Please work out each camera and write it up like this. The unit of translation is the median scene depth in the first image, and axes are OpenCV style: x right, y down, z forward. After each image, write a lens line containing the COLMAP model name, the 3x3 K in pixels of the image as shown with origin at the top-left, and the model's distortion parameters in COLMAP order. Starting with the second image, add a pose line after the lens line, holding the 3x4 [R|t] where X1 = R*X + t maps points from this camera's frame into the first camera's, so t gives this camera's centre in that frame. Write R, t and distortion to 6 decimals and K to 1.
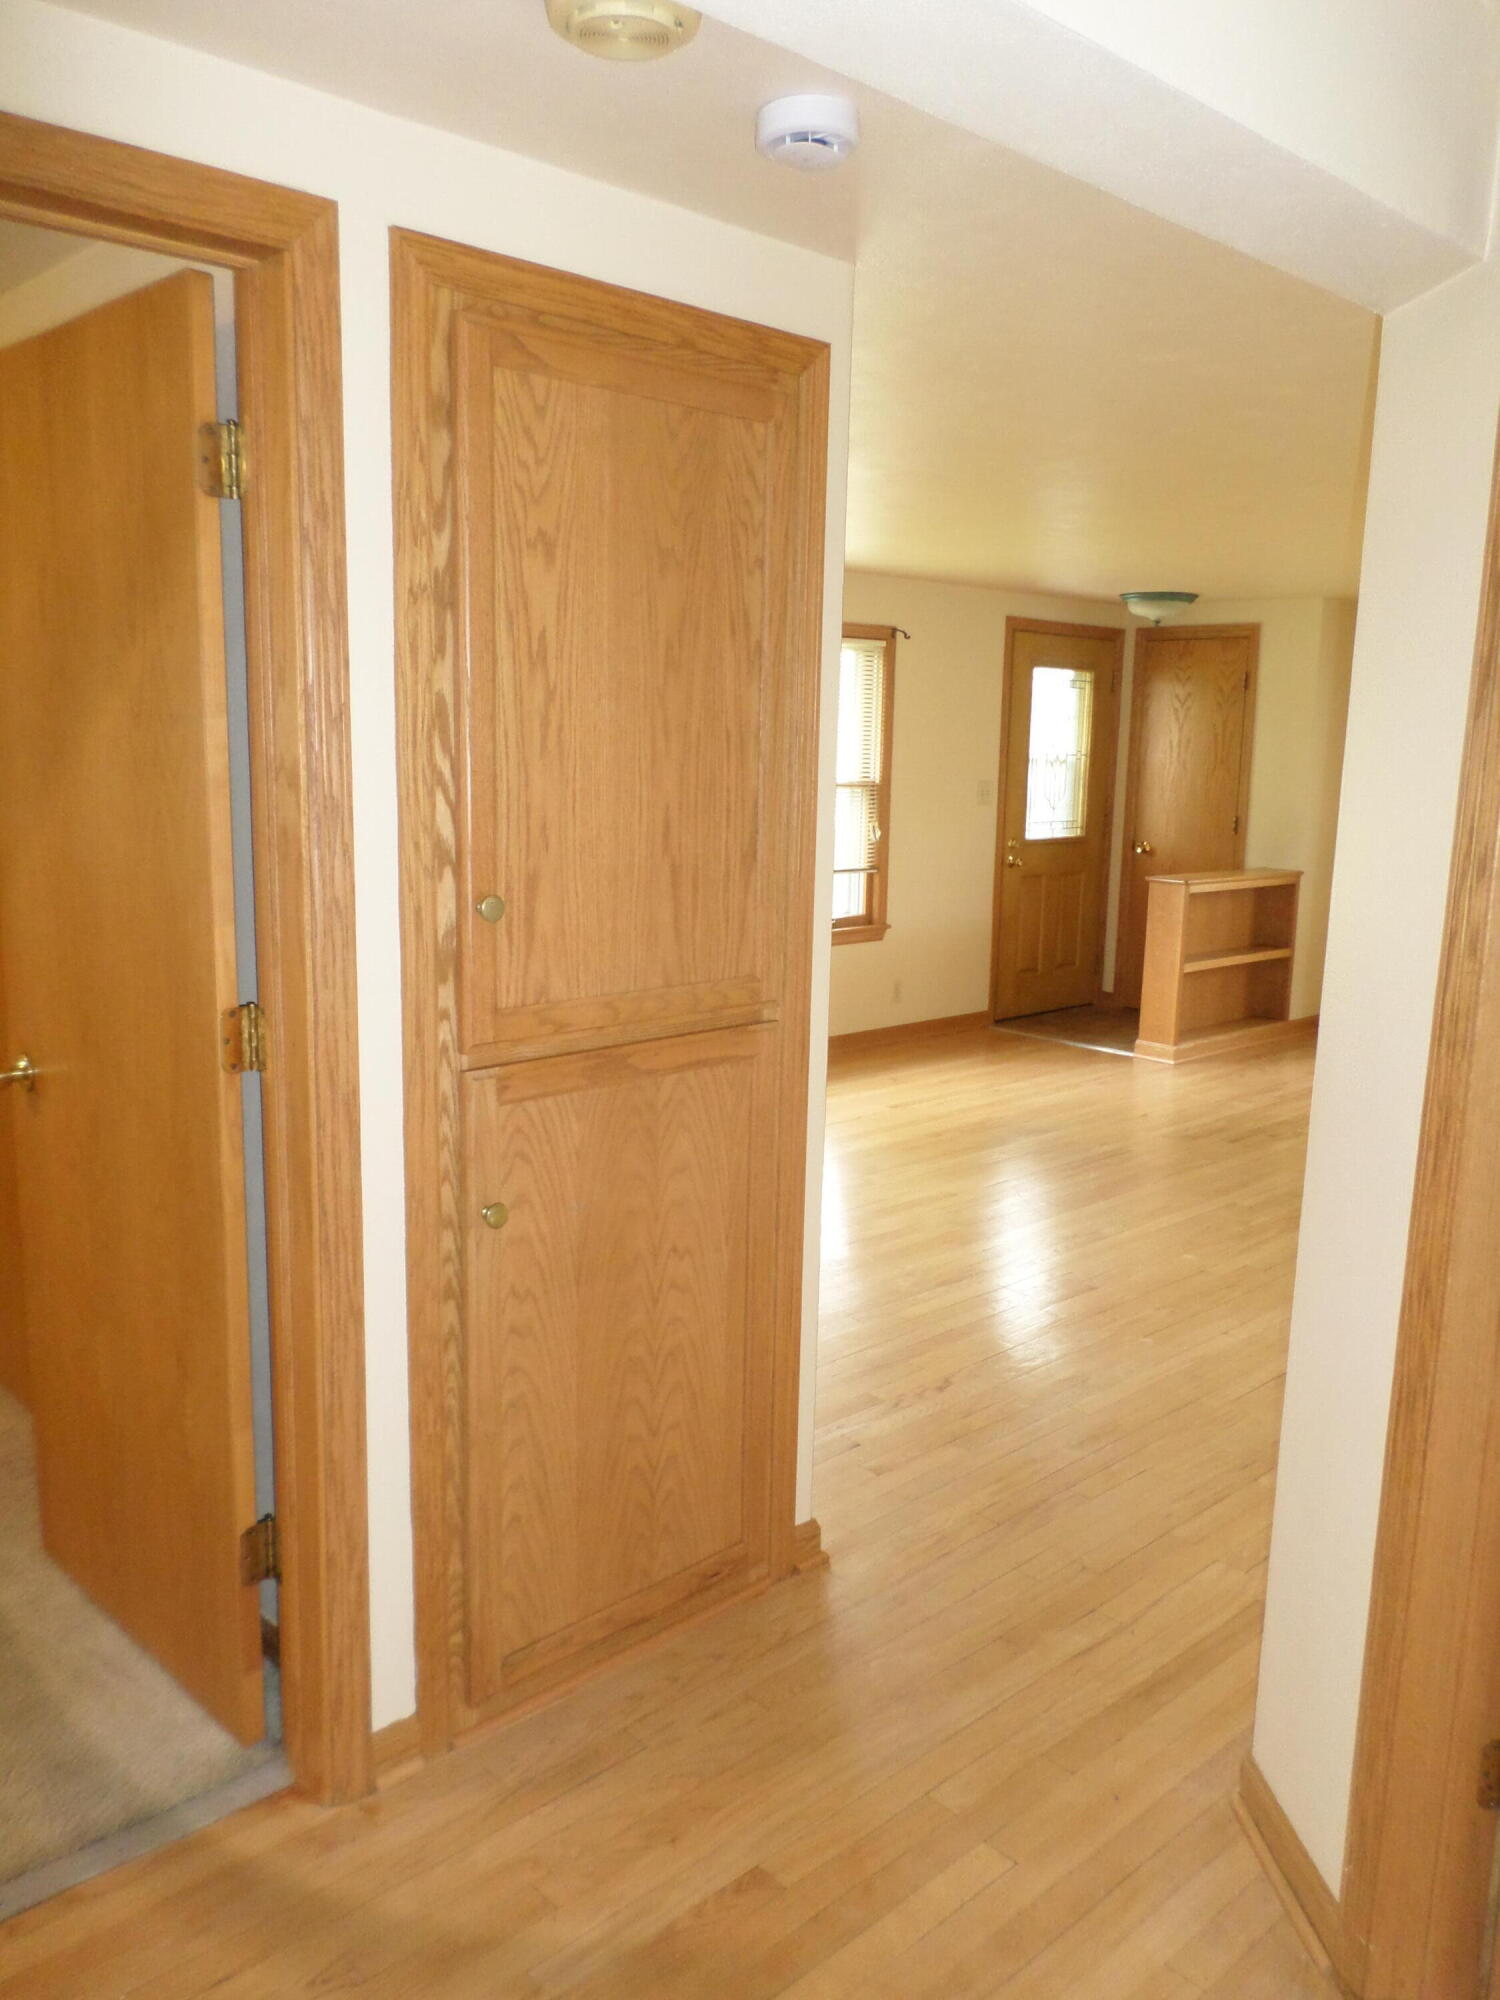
lens RADIAL K [[1538.7, 0, 759.9], [0, 1538.7, 998.1], [0, 0, 1]] dist [0.004734, -0.022457]
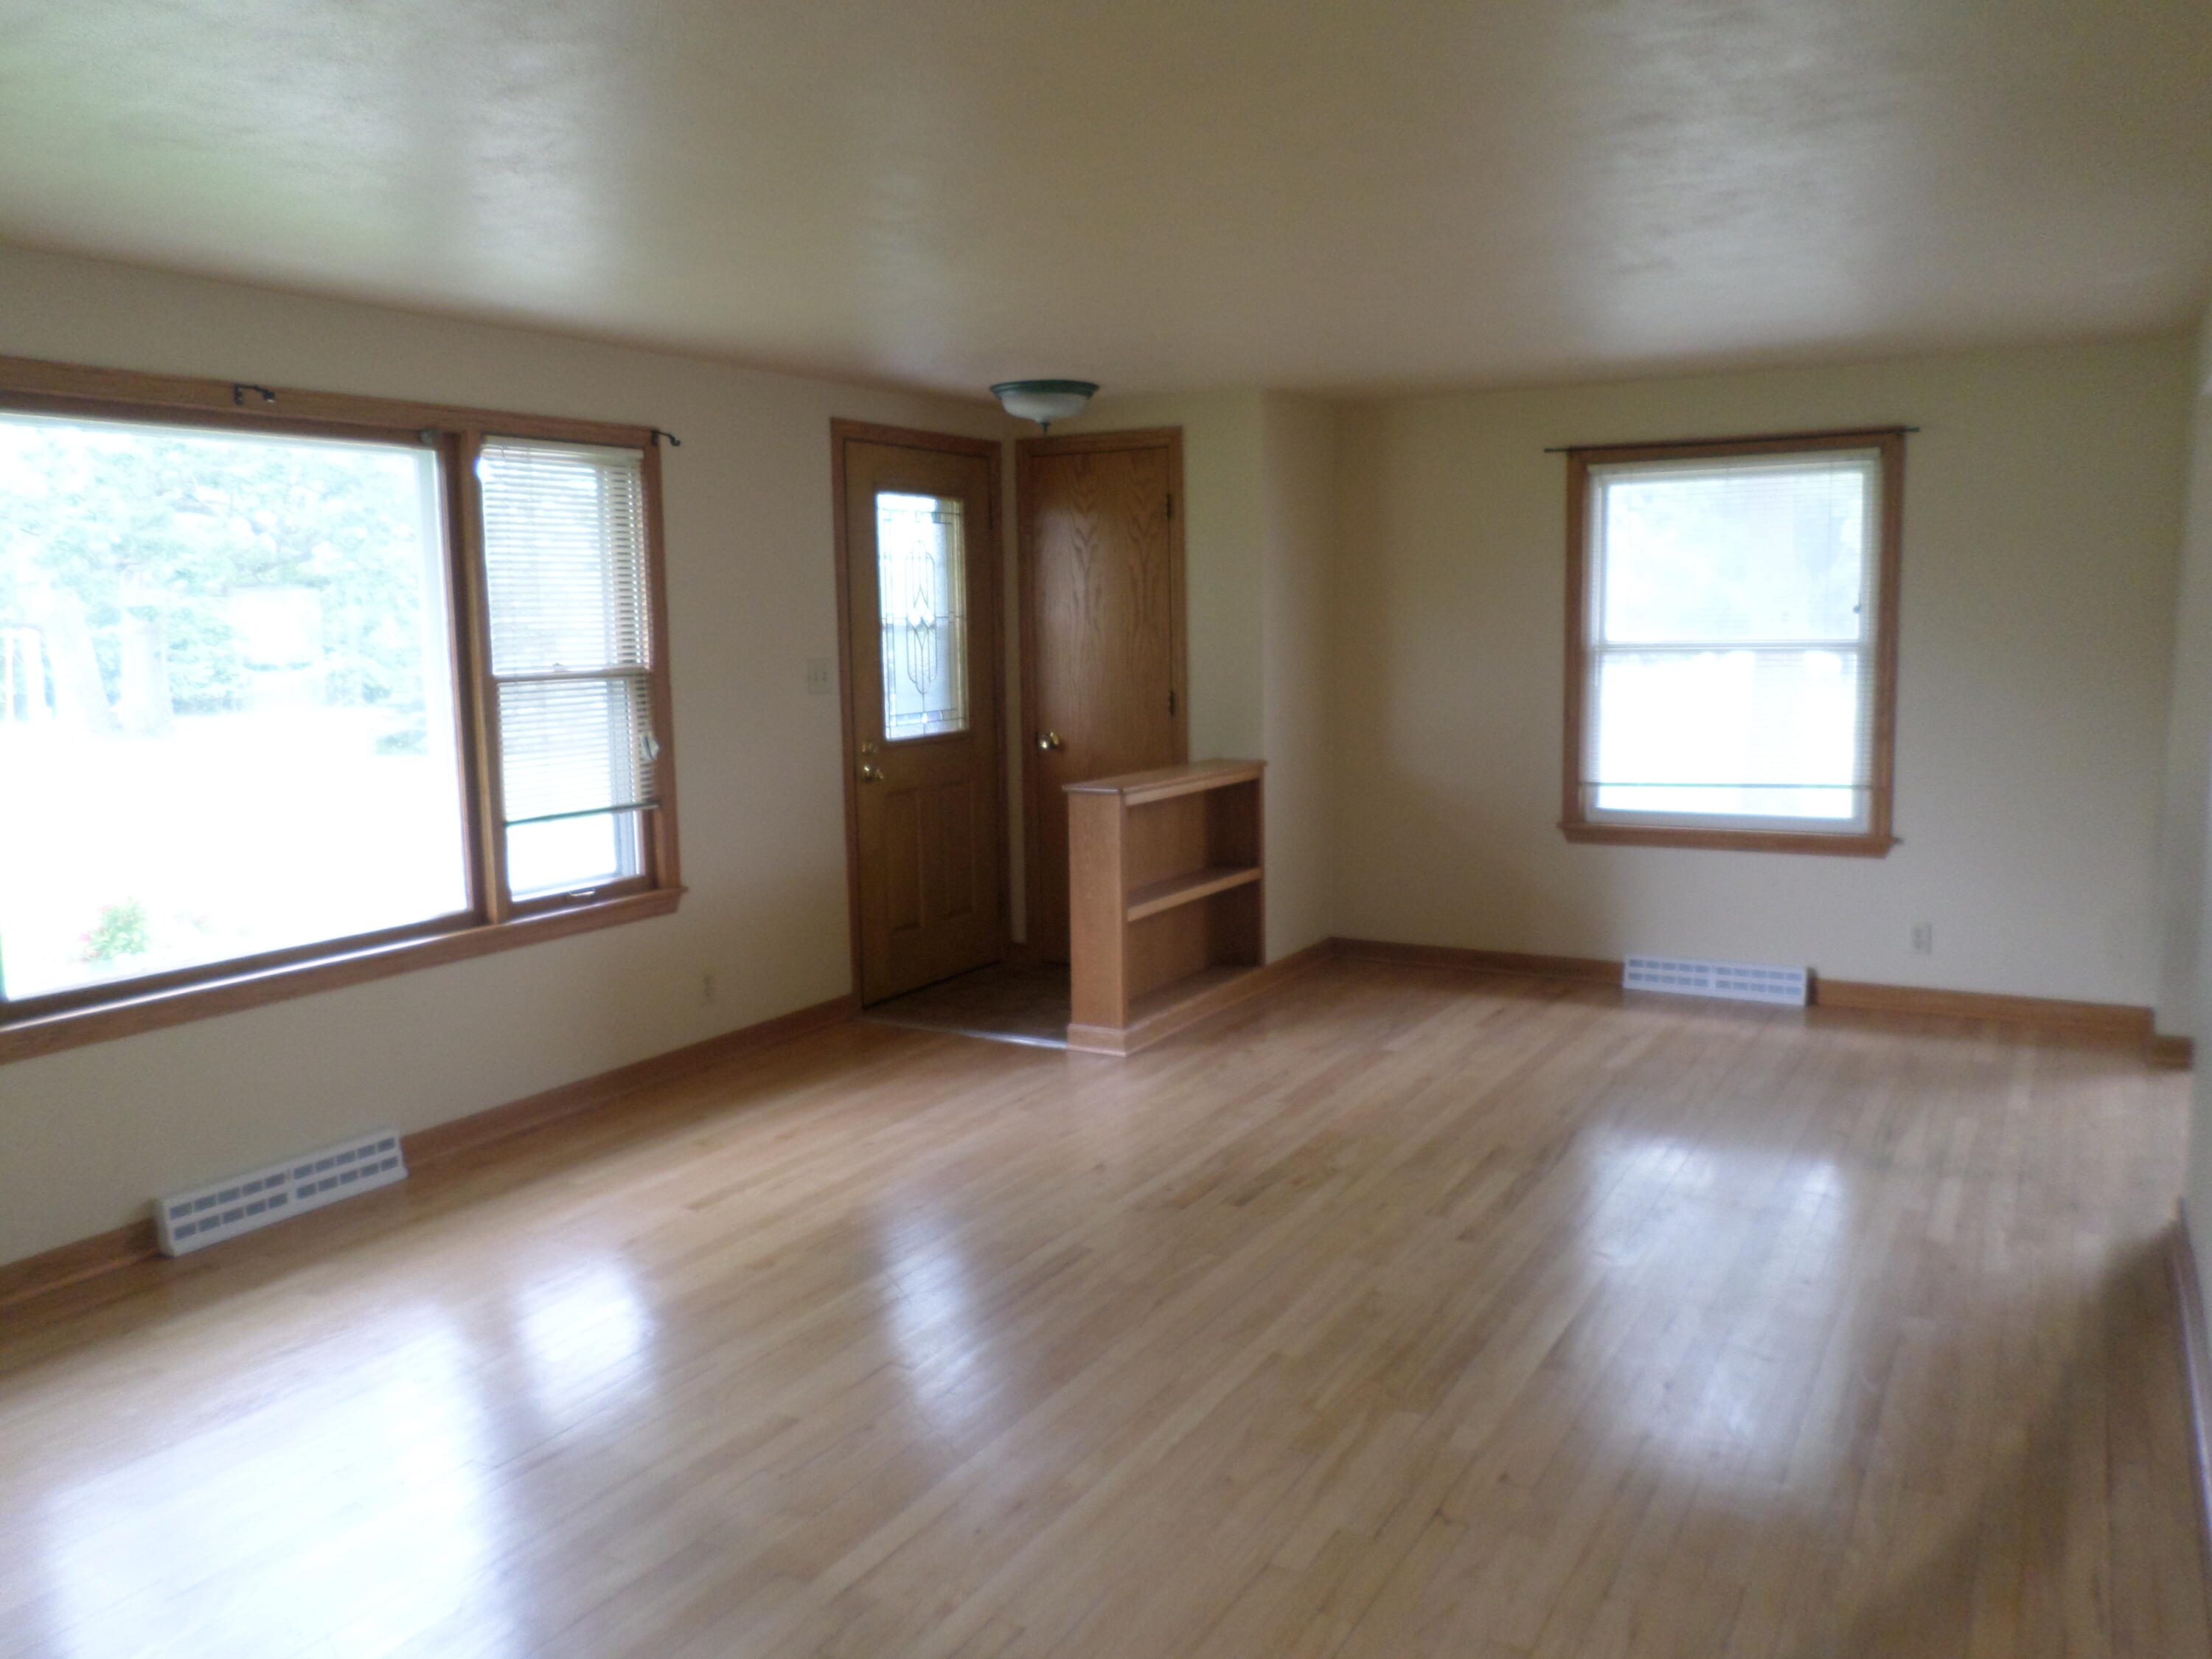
lens RADIAL K [[1701.8, 0, 1098.1], [0, 1701.8, 813.7], [0, 0, 1]] dist [0.004734, -0.022457]
pose [[0.958226, -0.072098, 0.276776, 0.055186], [0.086074, 0.995538, -0.038666, -0.035938], [-0.272753, 0.060874, 0.960156, 0.268062]]
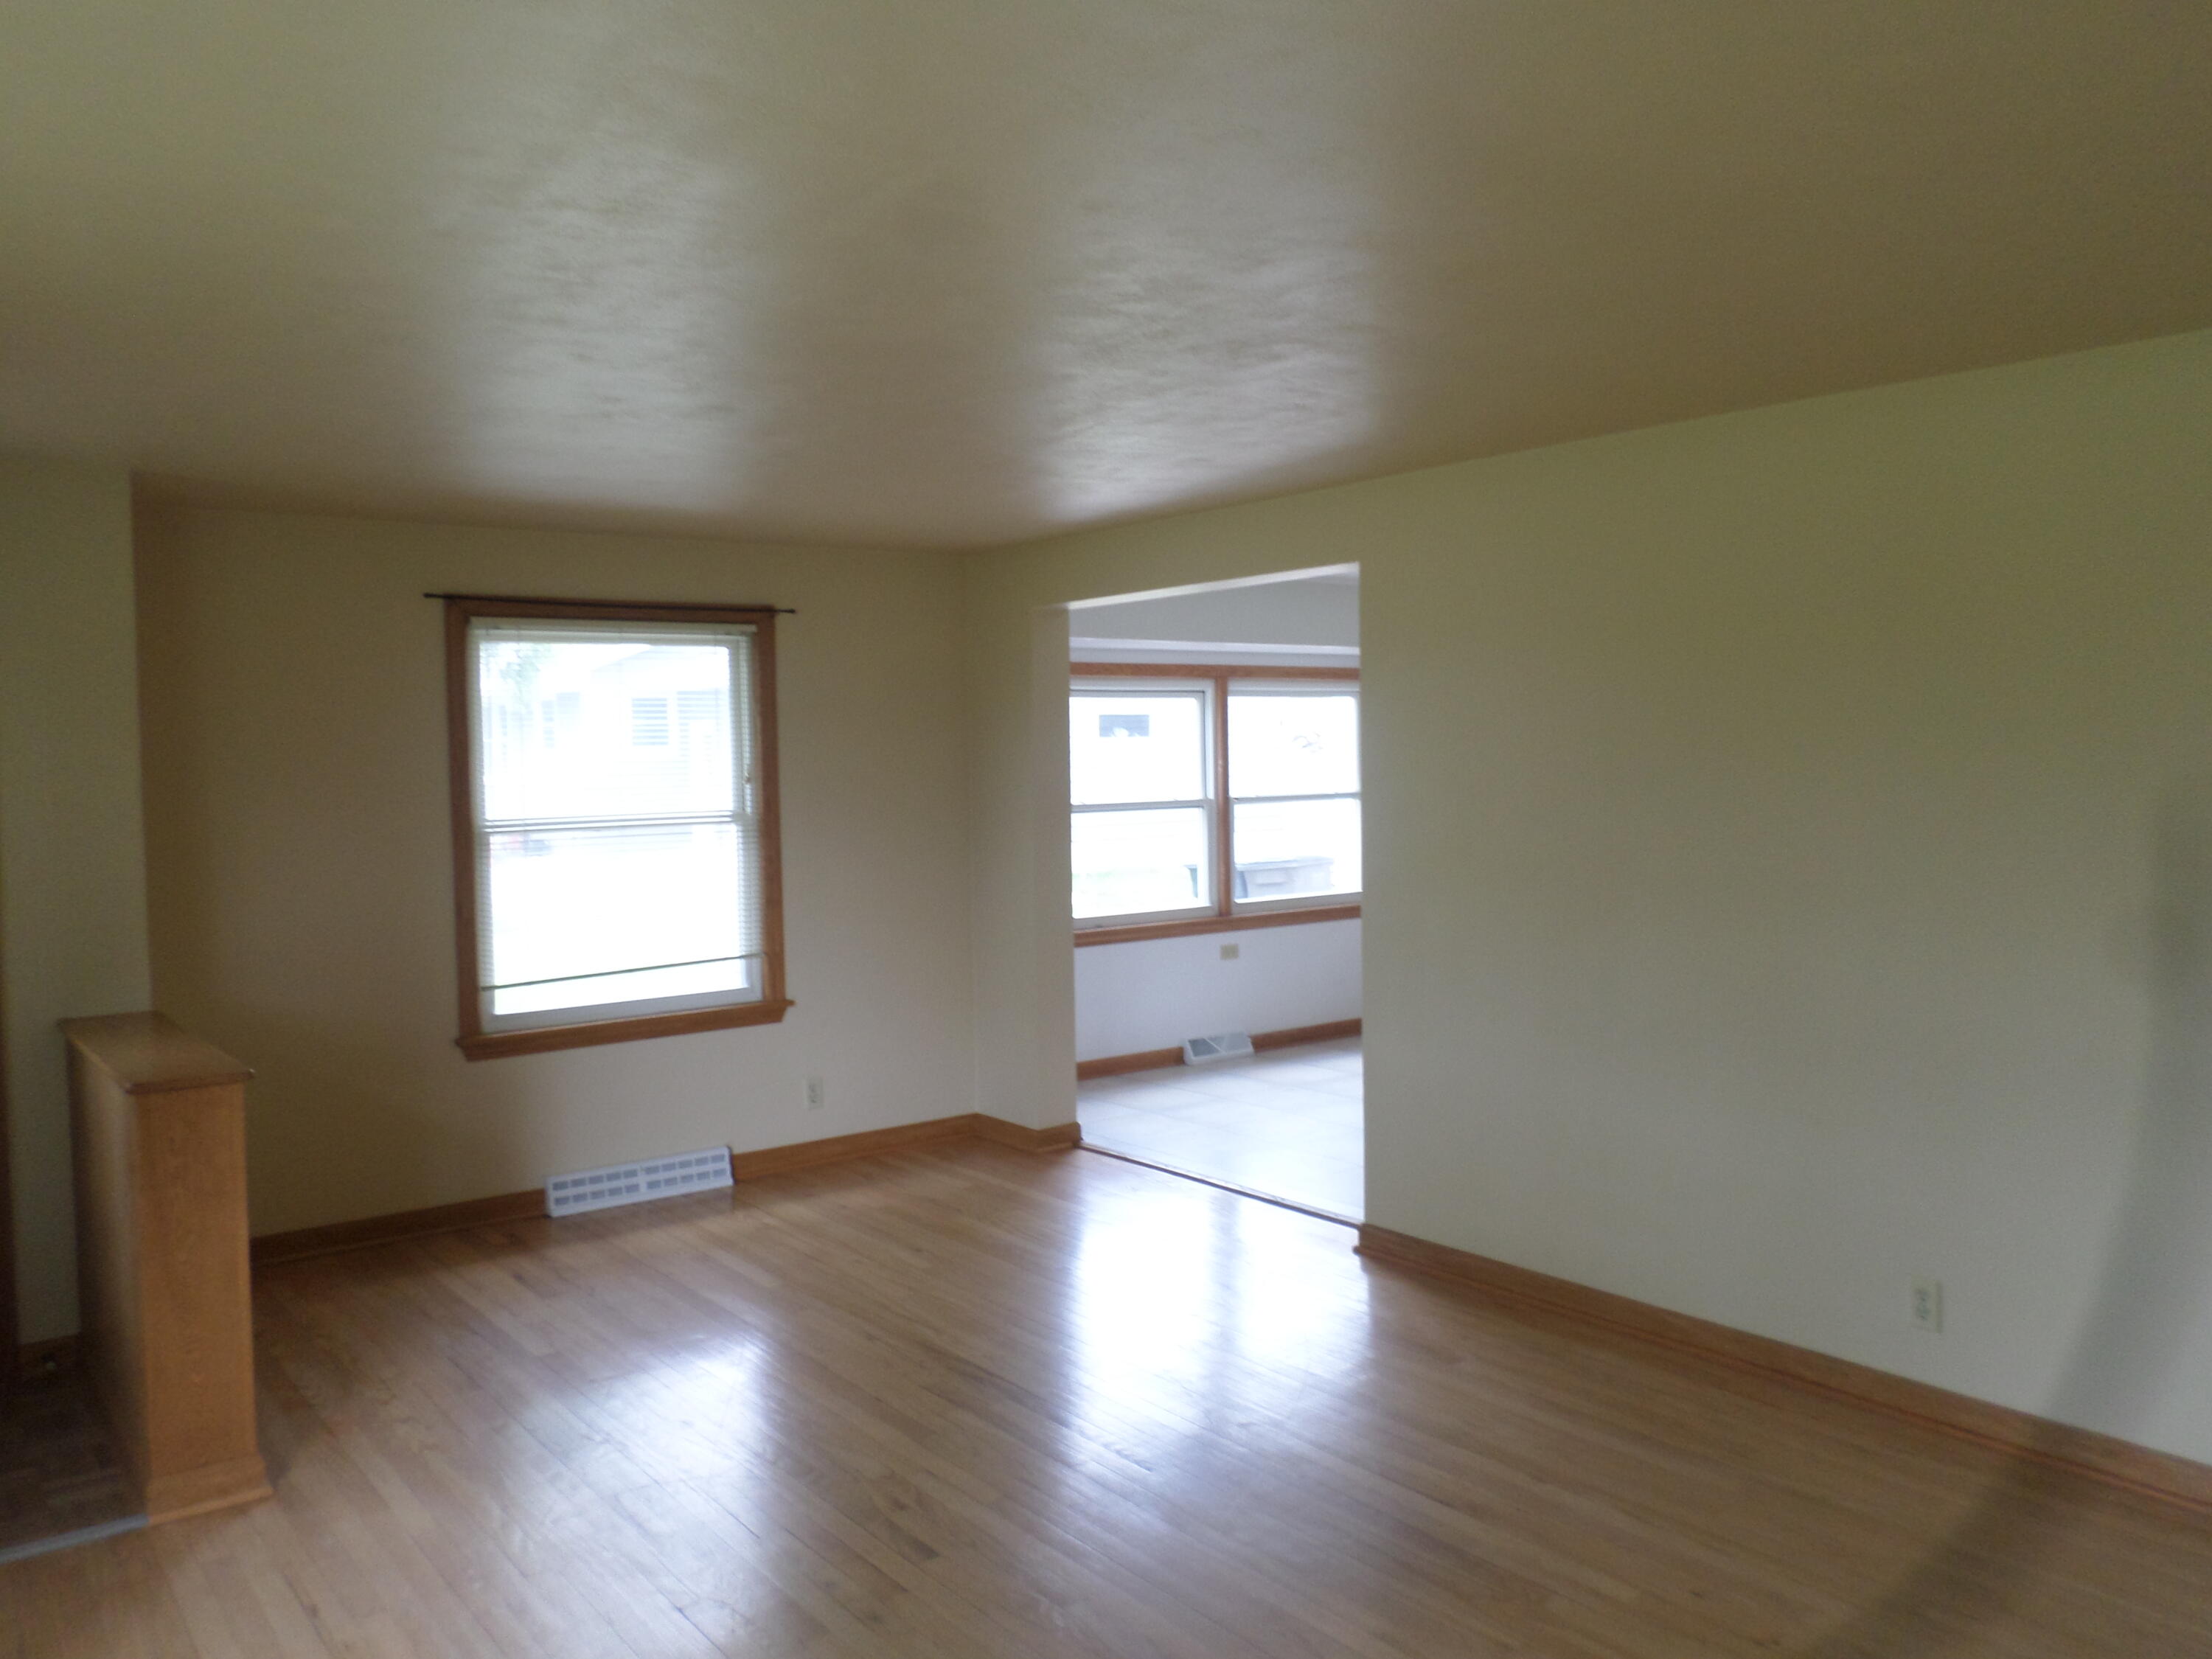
lens RADIAL K [[1701.8, 0, 1109.9], [0, 1701.8, 823.6], [0, 0, 1]] dist [0.004734, -0.022457]
pose [[0.104972, -0.068536, 0.992111, -0.160695], [0.189213, 0.980775, 0.047733, -0.117351], [-0.976309, 0.182709, 0.115922, 0.671611]]
